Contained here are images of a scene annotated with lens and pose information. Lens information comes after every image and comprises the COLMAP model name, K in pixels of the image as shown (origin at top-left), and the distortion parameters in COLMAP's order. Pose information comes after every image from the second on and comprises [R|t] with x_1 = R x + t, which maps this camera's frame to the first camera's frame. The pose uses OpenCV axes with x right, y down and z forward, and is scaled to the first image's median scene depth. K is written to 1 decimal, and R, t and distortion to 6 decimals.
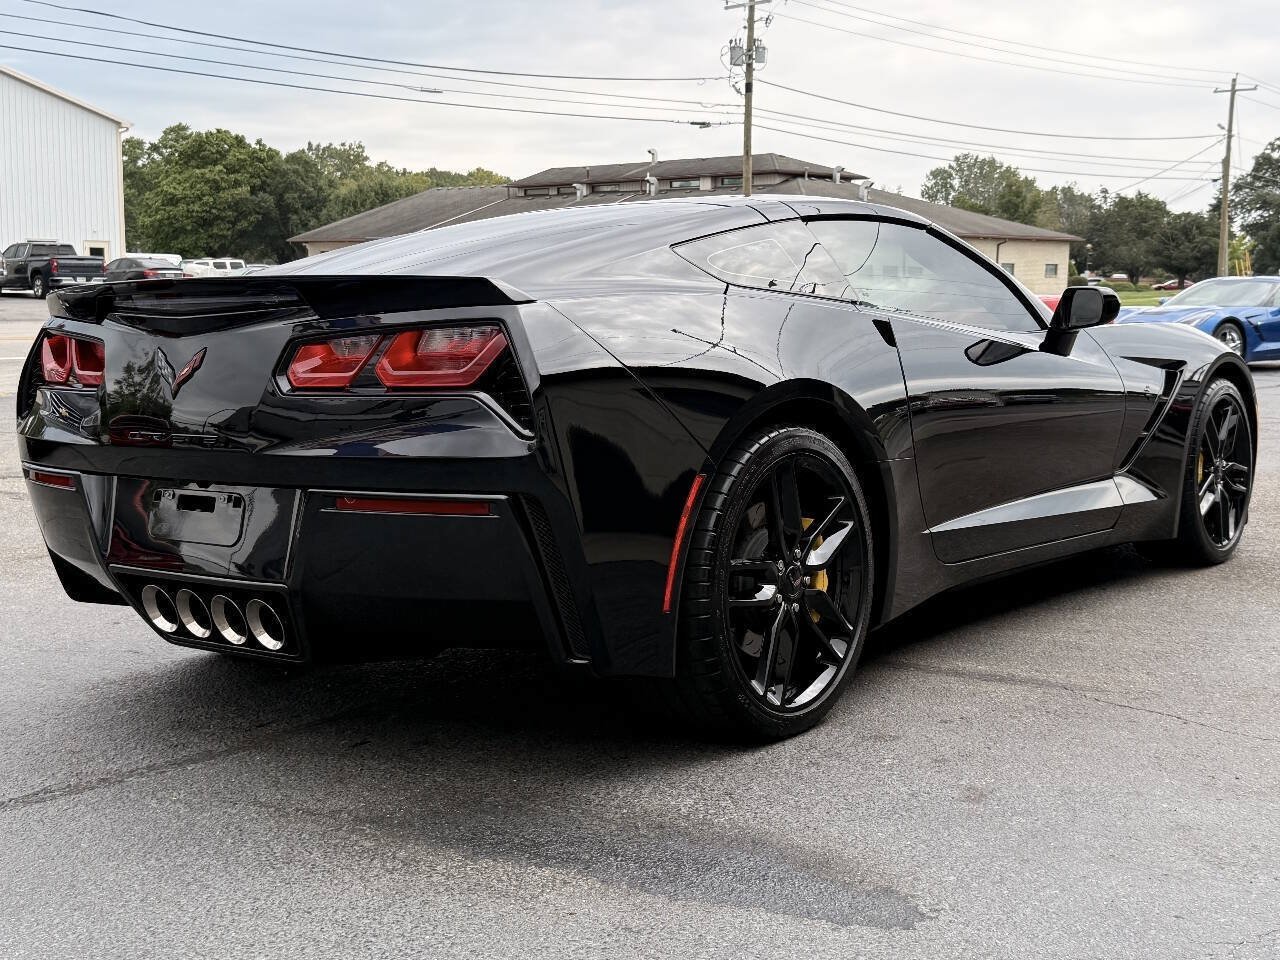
lens RADIAL K [[1688.4, 0, 642.8], [0, 1688.4, 532.0], [0, 0, 1]] dist [0.071648, -0.064496]
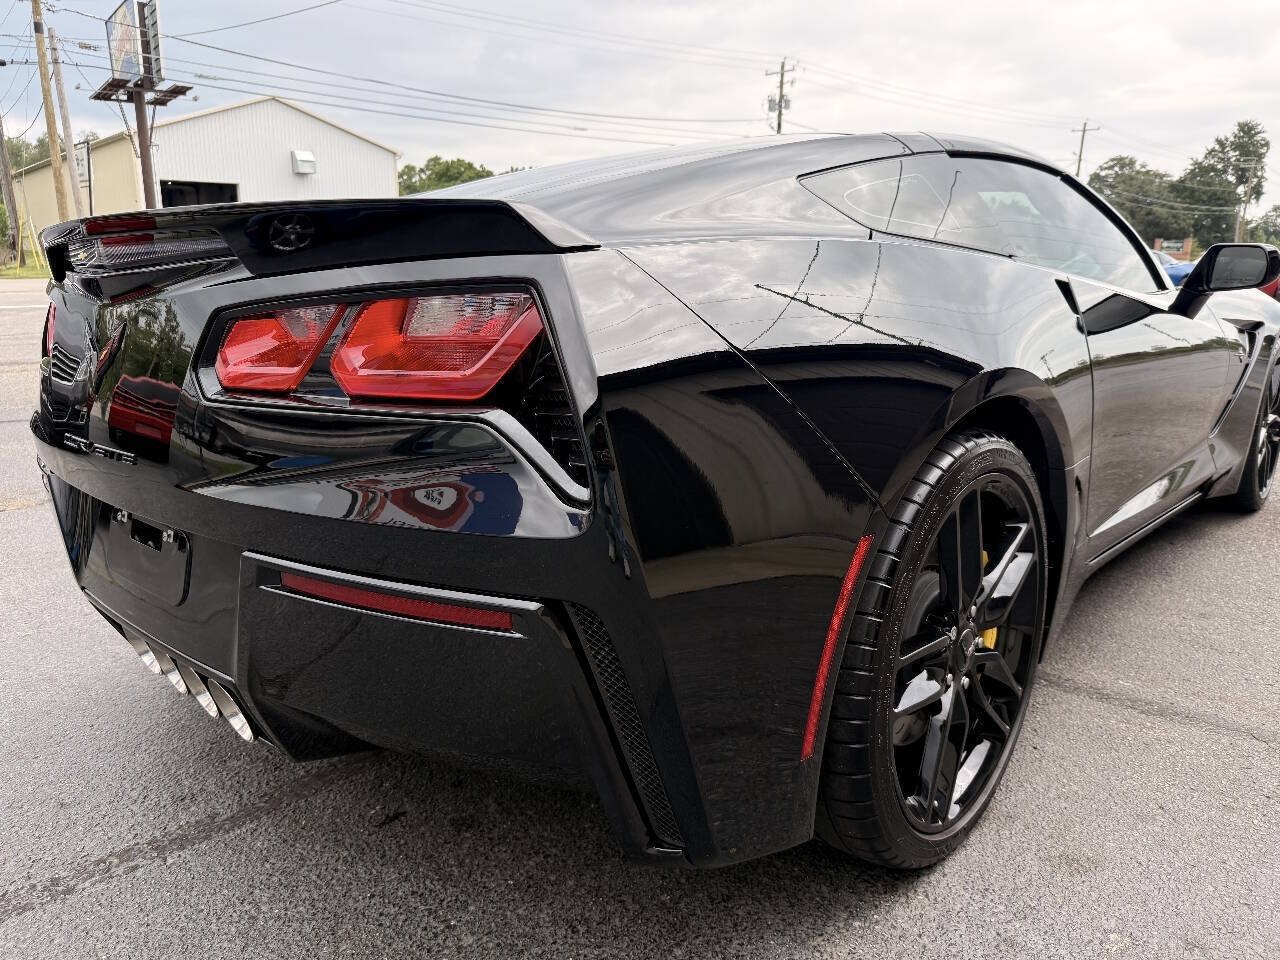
lens RADIAL K [[931.9, 0, 640.0], [0, 931.9, 480.0], [0, 0, 1]] dist [-0.000380, -0.004023]
pose [[0.997613, 0.017540, -0.066791, -0.024519], [-0.011224, 0.995530, 0.093780, -0.080604], [0.068138, -0.092806, 0.993350, 0.623217]]
